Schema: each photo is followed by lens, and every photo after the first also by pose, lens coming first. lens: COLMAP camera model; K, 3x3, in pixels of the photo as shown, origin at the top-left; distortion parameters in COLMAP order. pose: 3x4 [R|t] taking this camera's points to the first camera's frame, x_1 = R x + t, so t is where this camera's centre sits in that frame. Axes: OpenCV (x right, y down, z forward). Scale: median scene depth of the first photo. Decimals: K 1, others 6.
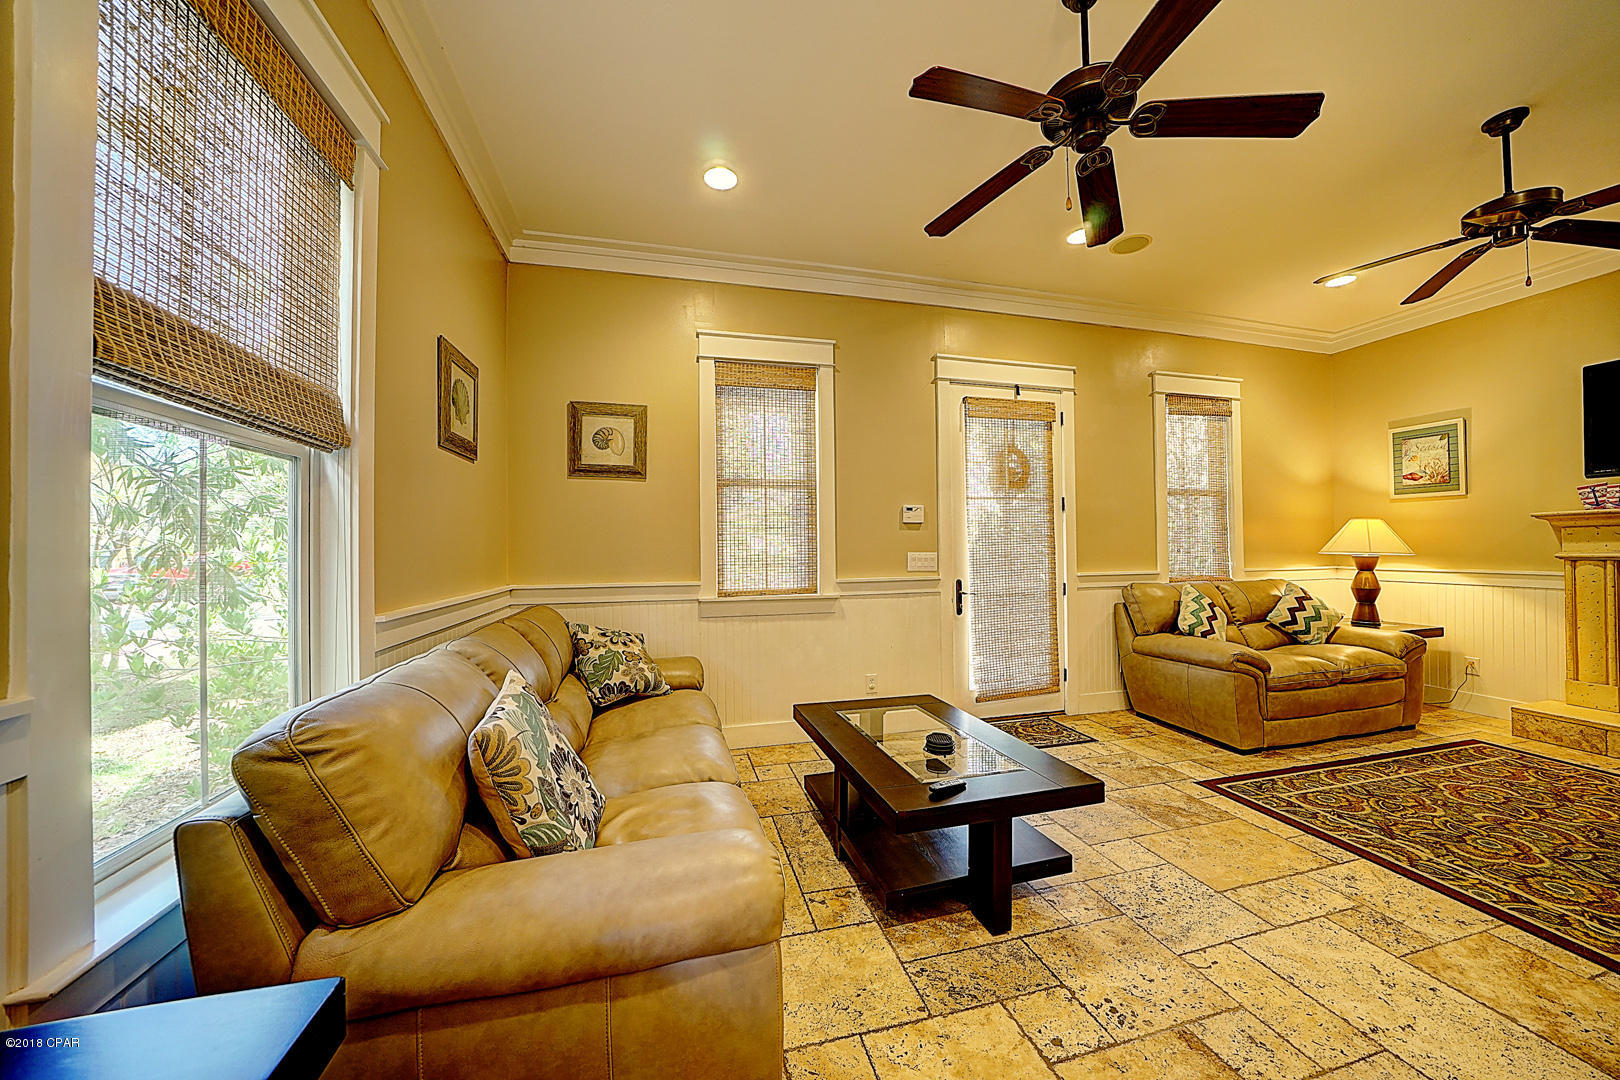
lens RADIAL K [[561.9, 0, 809.2], [0, 561.9, 540.9], [0, 0, 1]] dist [-0.025806, 0.002823]
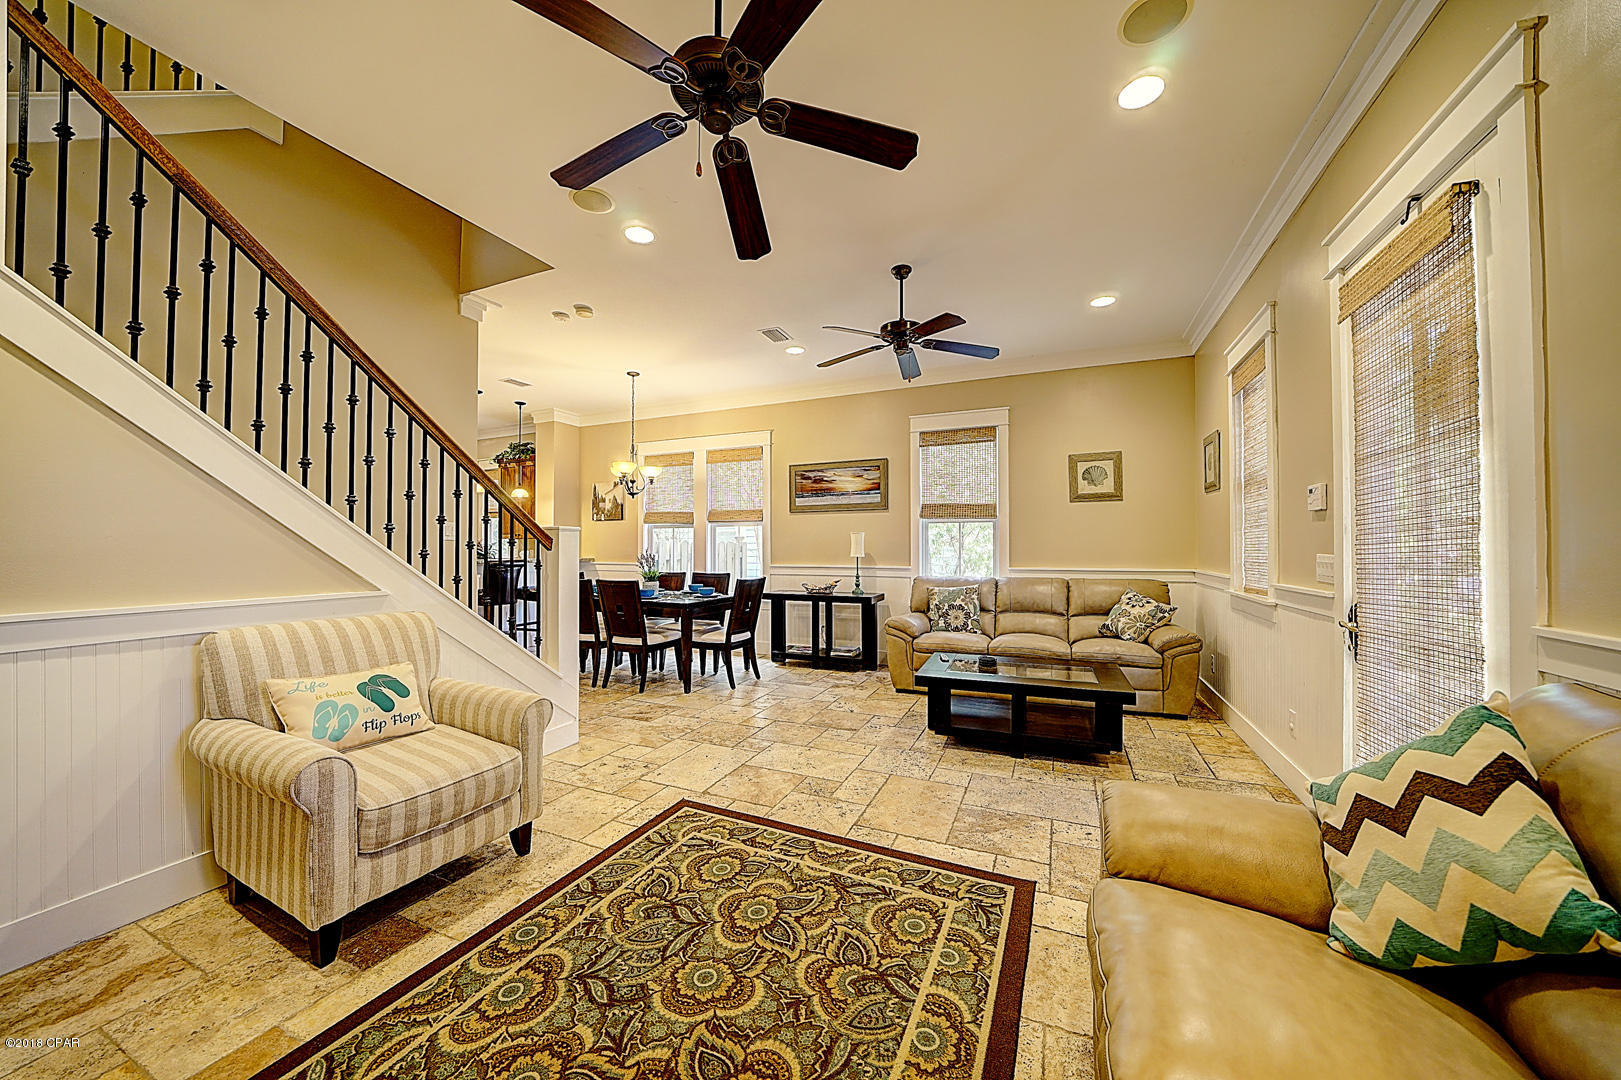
lens RADIAL K [[562.2, 0, 809.6], [0, 562.2, 541.5], [0, 0, 1]] dist [-0.025806, 0.002823]
pose [[-0.618058, 0.001066, -0.786132, 1.387789], [0.016952, 0.999785, -0.011973, 0.003716], [0.785950, -0.020727, -0.617943, 1.182310]]
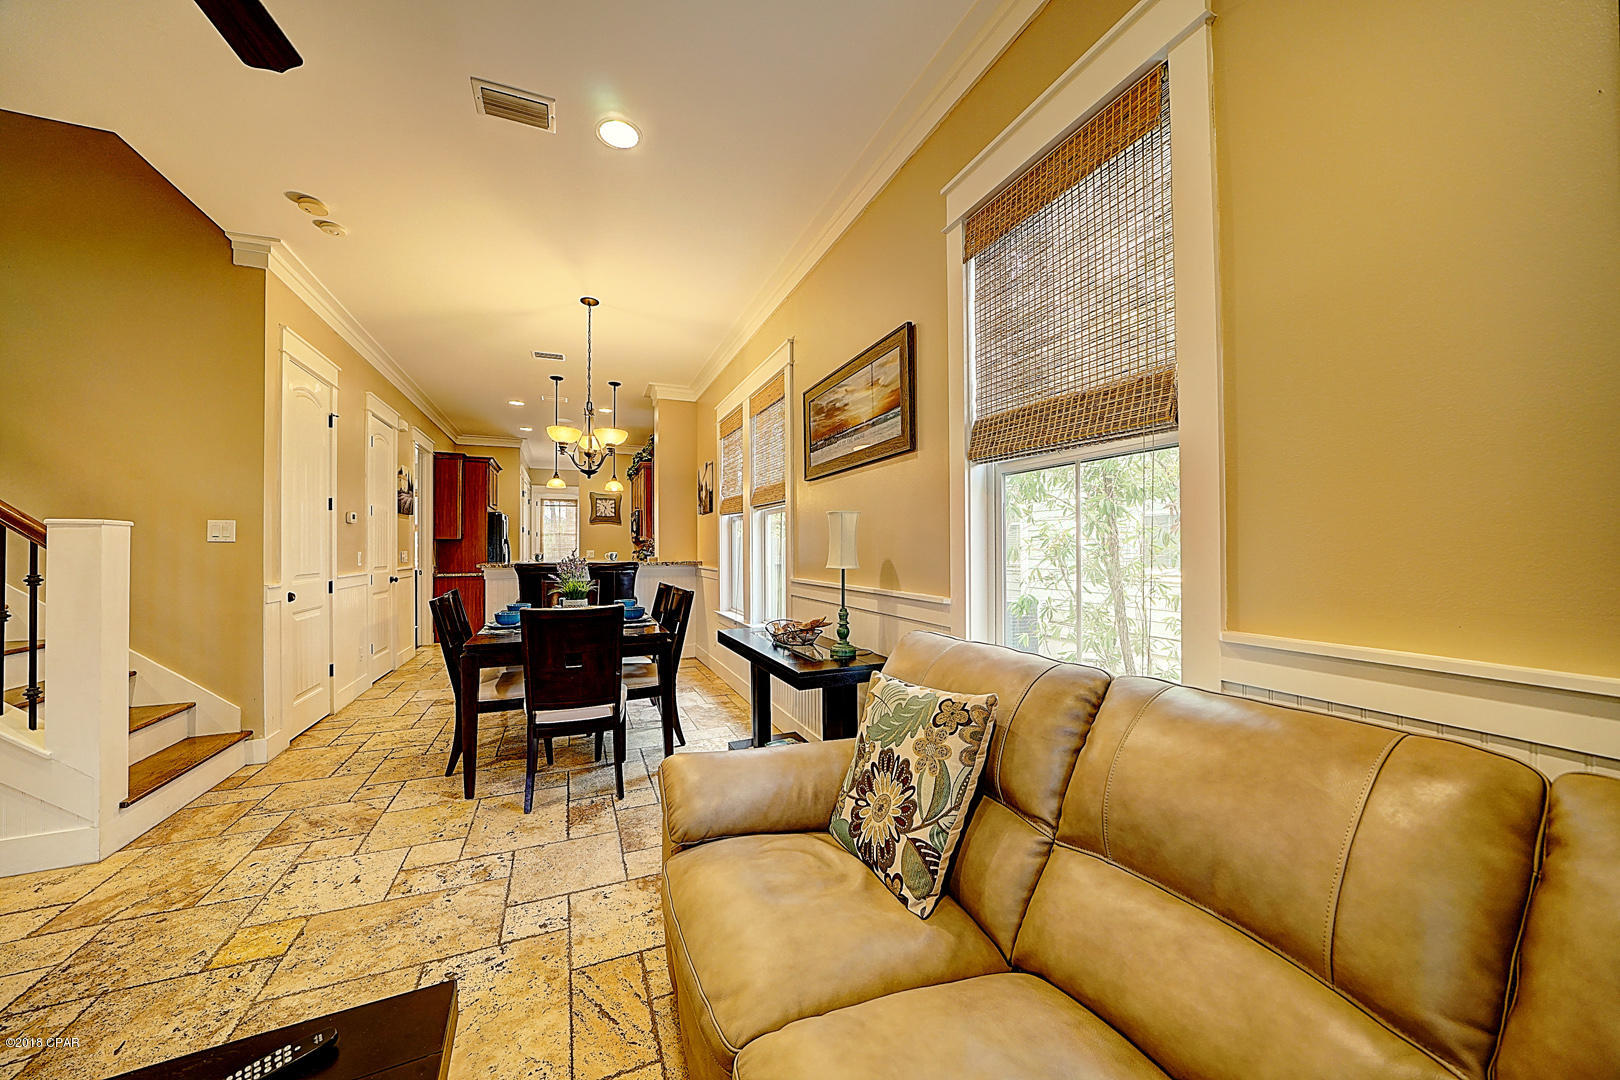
lens RADIAL K [[561.9, 0, 809.9], [0, 561.9, 541.4], [0, 0, 1]] dist [-0.025806, 0.002823]
pose [[-0.987459, 0.016111, -0.157054, -0.077750], [0.019522, 0.999605, -0.020199, 0.011930], [0.156667, -0.023011, -0.987383, 0.925653]]
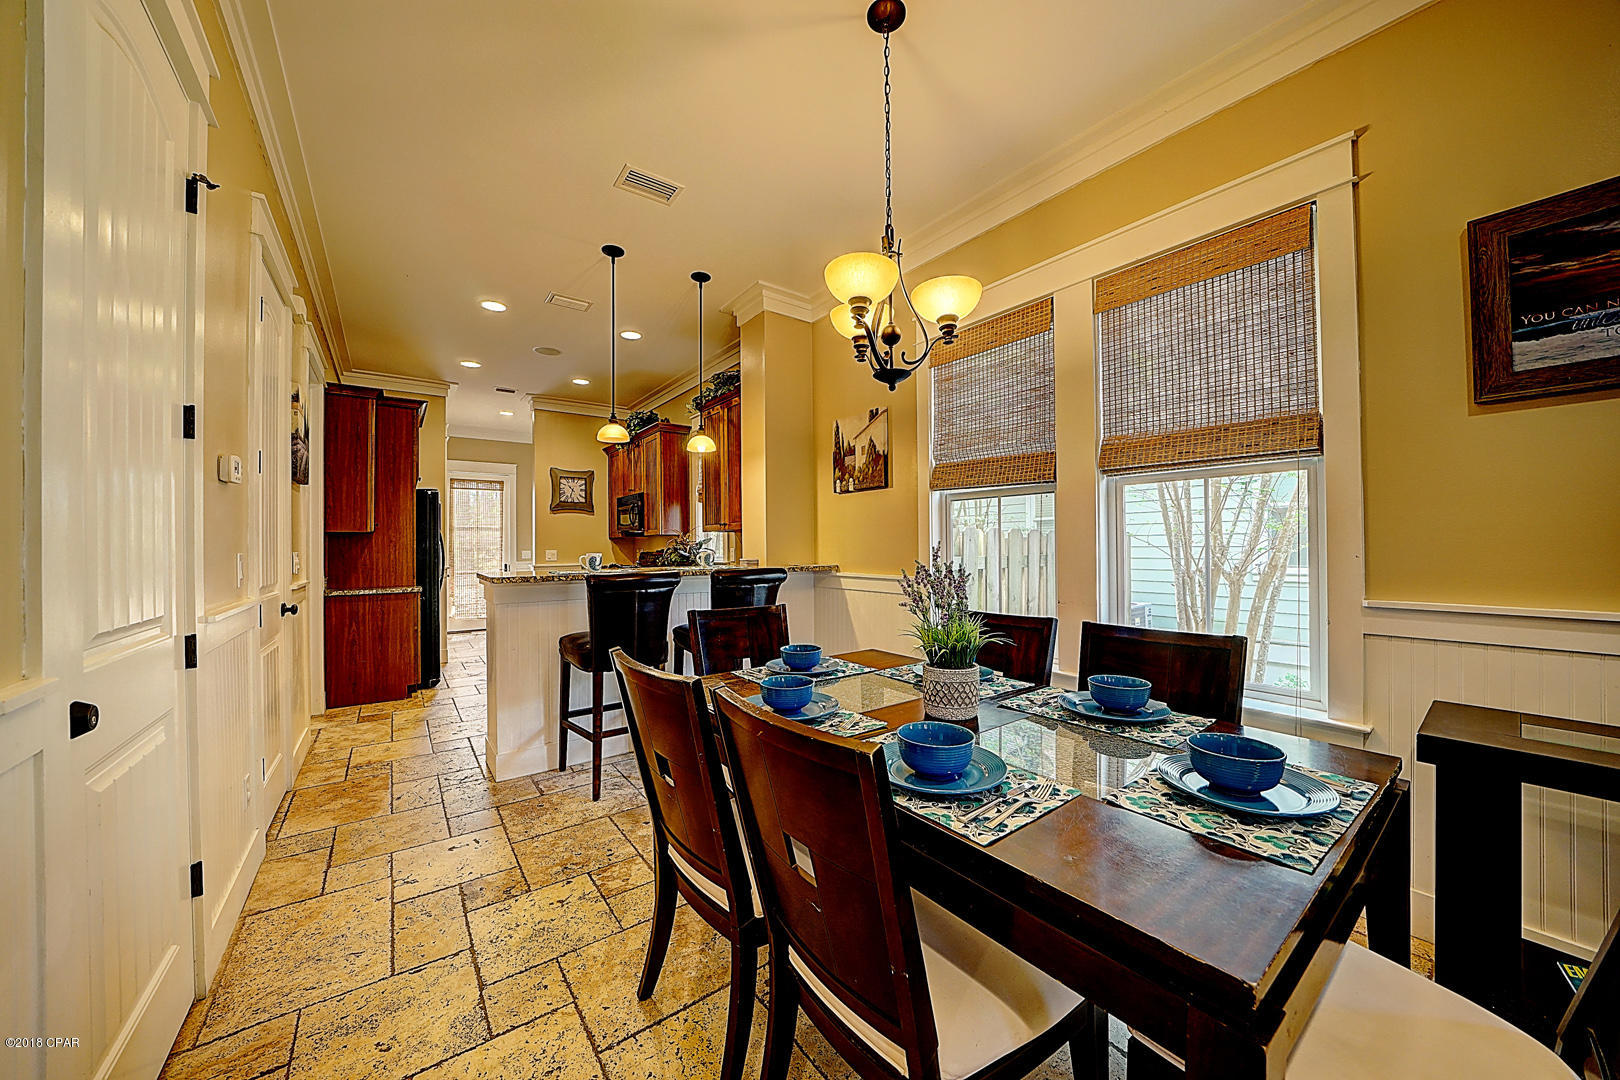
lens RADIAL K [[561.9, 0, 807.7], [0, 561.9, 543.1], [0, 0, 1]] dist [-0.025806, 0.002823]
pose [[-0.923648, 0.017204, -0.382855, 0.566134], [0.023489, 0.999655, -0.011747, -0.004455], [0.382521, -0.019843, -0.923734, 0.040388]]
